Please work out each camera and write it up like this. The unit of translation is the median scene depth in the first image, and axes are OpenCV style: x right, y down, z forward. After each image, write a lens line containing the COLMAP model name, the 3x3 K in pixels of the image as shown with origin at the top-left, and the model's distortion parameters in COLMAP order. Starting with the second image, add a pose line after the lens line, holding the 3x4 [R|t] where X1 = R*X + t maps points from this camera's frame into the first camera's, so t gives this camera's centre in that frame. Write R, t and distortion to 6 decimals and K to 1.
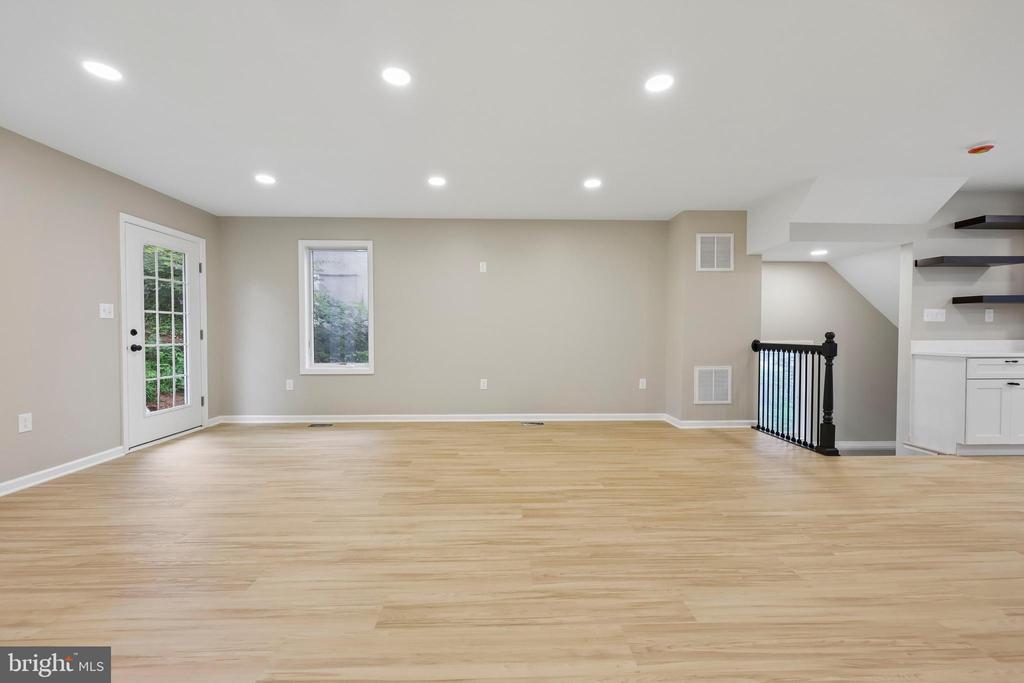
lens RADIAL K [[412.1, 0, 509.7], [0, 412.1, 345.3], [0, 0, 1]] dist [0.003911, 0.000478]
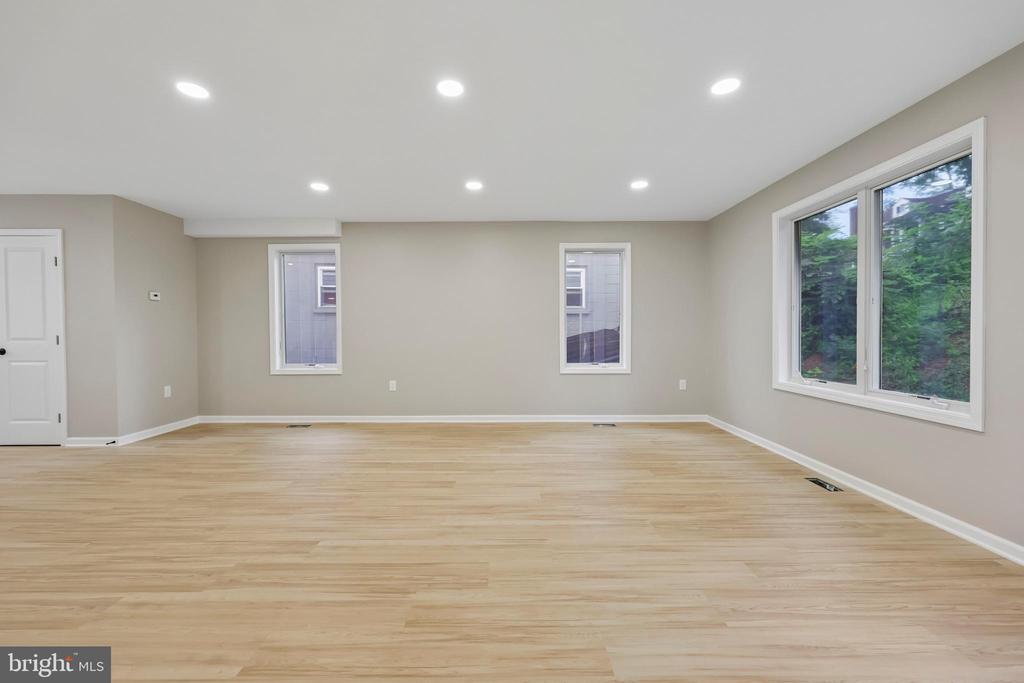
lens RADIAL K [[412.1, 0, 513.1], [0, 412.1, 336.7], [0, 0, 1]] dist [0.003911, 0.000478]
pose [[-0.999710, -0.001397, 0.024037, -0.436478], [-0.000409, 0.999158, 0.041033, -0.069406], [-0.024074, 0.041011, -0.998869, 1.987347]]
